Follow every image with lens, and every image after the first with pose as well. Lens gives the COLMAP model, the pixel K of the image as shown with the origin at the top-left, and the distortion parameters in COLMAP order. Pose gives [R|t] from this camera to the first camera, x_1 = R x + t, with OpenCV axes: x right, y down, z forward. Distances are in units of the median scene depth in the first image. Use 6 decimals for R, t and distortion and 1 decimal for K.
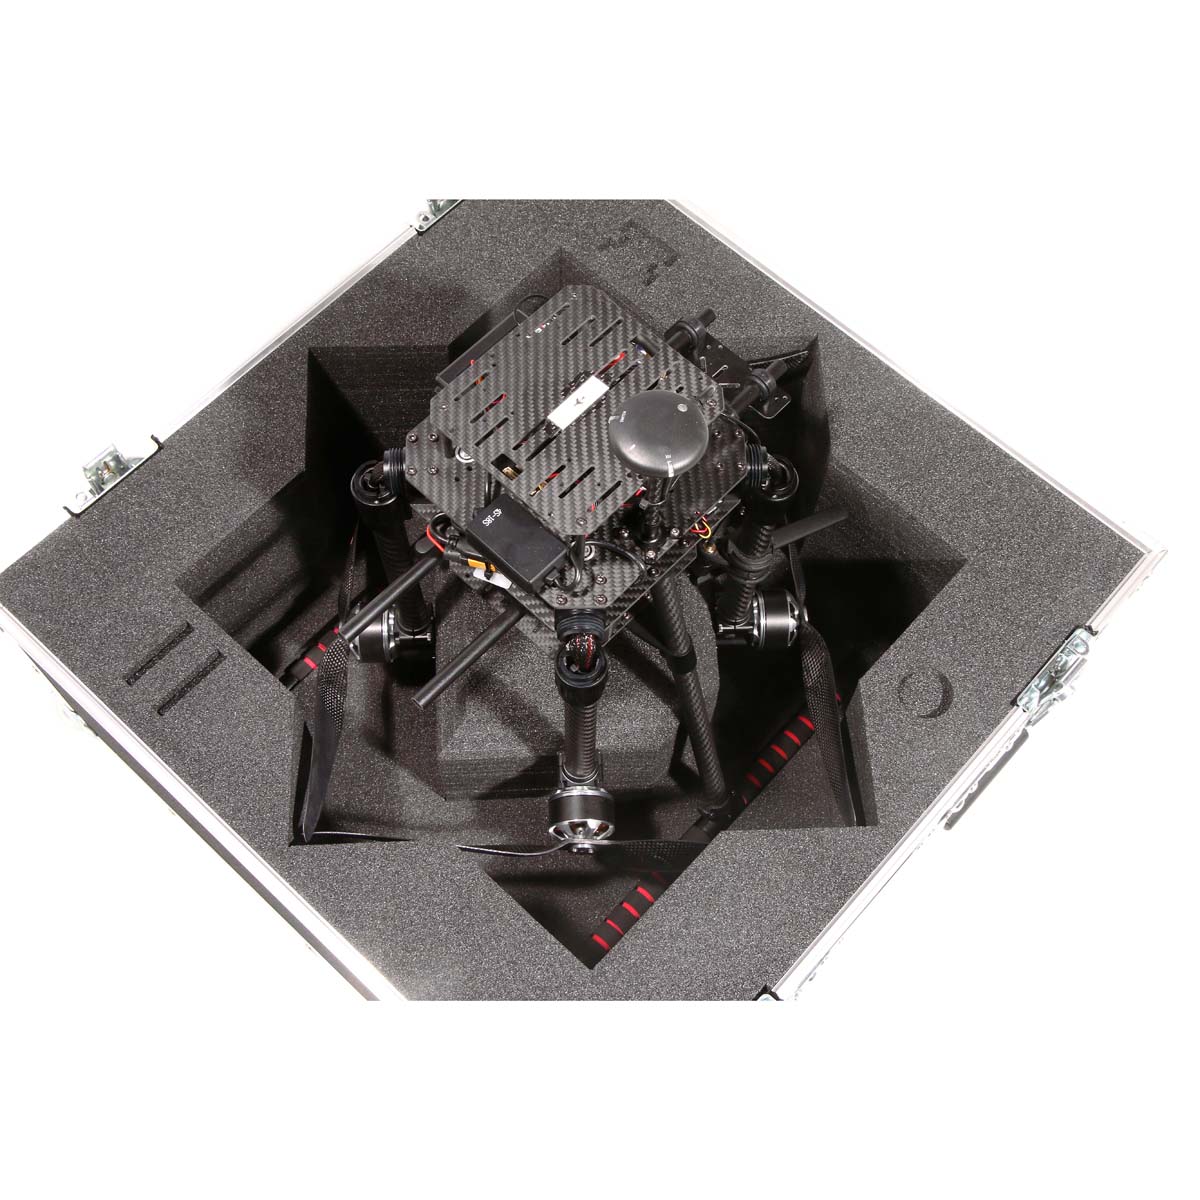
lens RADIAL K [[1508.4, 0, 596.1], [0, 1508.4, 600.5], [0, 0, 1]] dist [-0.000195, 0.000000]
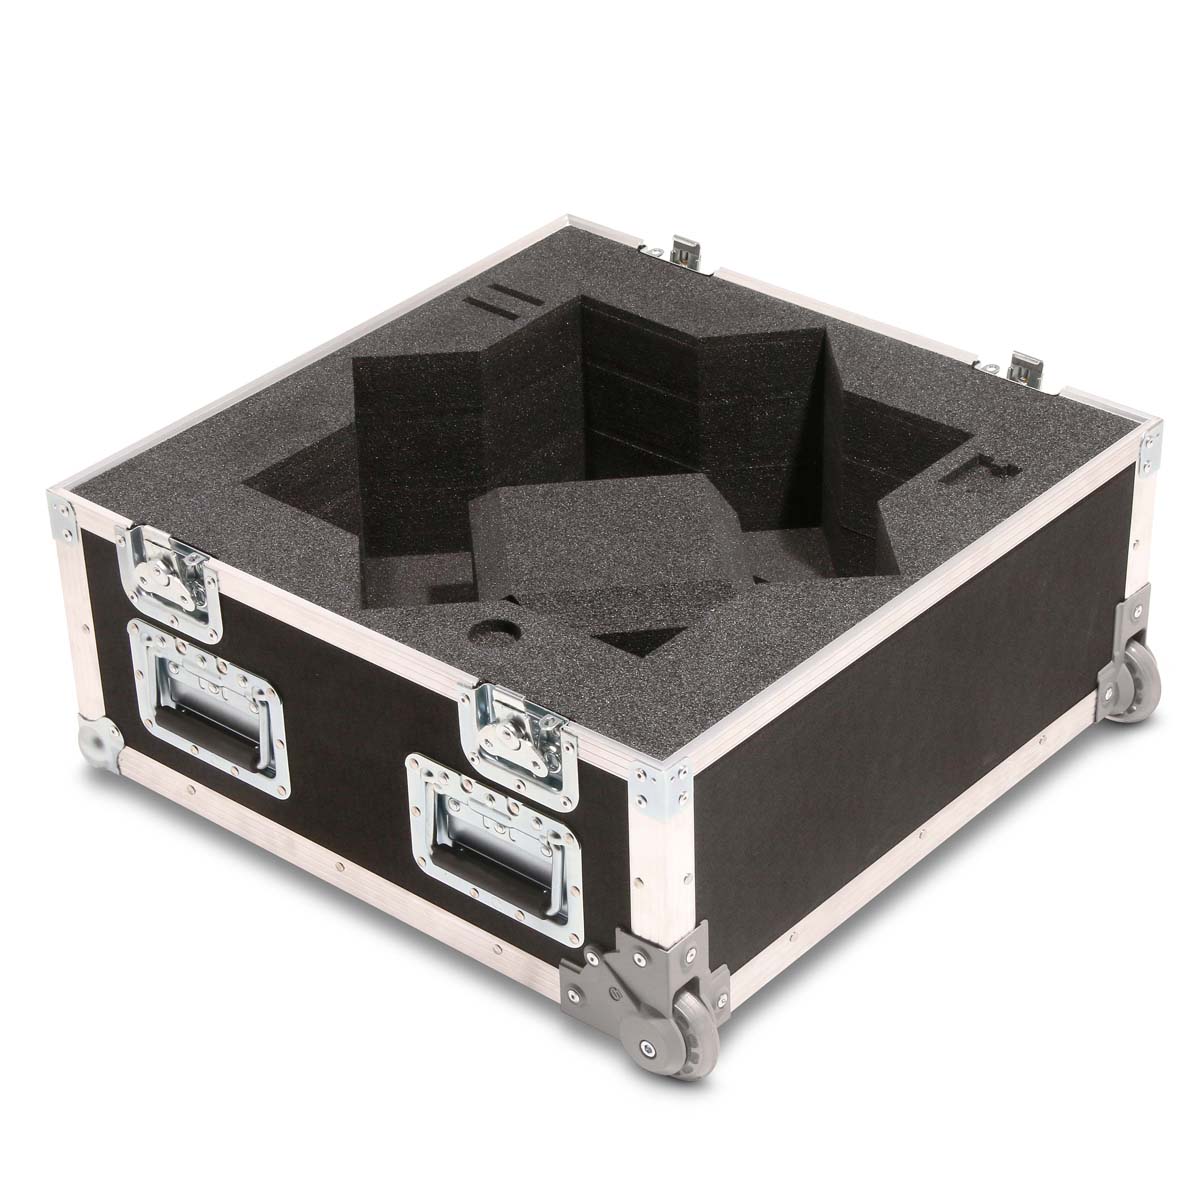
lens RADIAL K [[3210.6, 0, 590.8], [0, 3210.6, 654.4], [0, 0, 1]] dist [0.233505, 0.000000]
pose [[0.998092, -0.060749, 0.011021, -0.059391], [0.056631, 0.829675, -0.555367, 1.340104], [0.024594, 0.554931, 0.831533, -0.819652]]
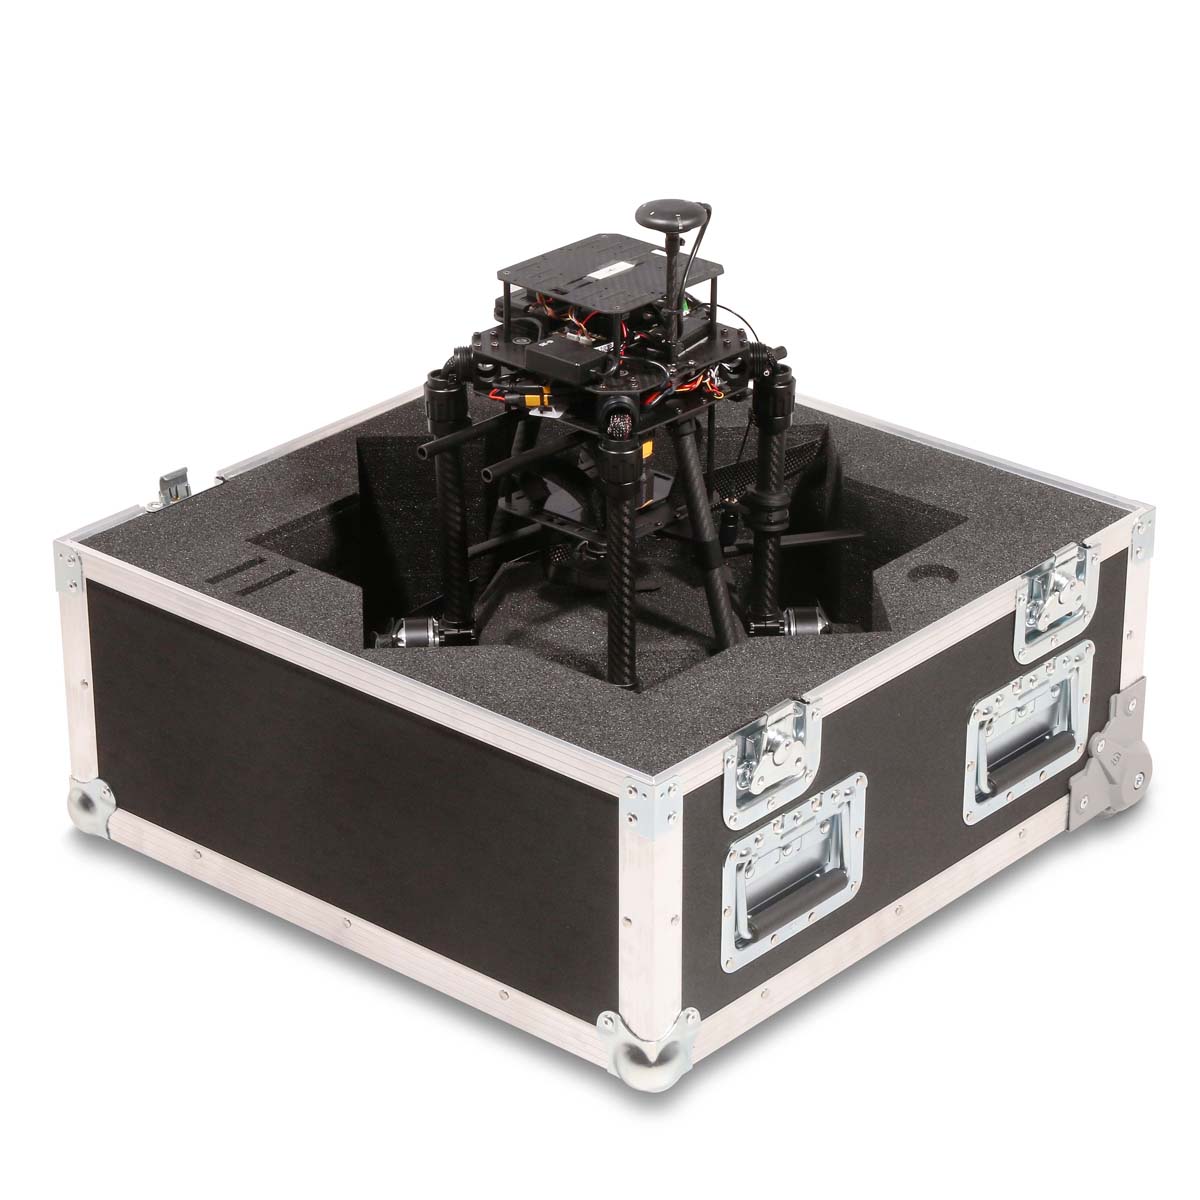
lens RADIAL K [[3894.6, 0, 655.9], [0, 3894.6, 665.5], [0, 0, 1]] dist [0.318664, 0.000000]
pose [[0.999030, -0.031523, 0.030742, -0.069706], [0.043905, 0.766040, -0.641292, 1.824521], [-0.003334, 0.642020, 0.766681, -1.080045]]
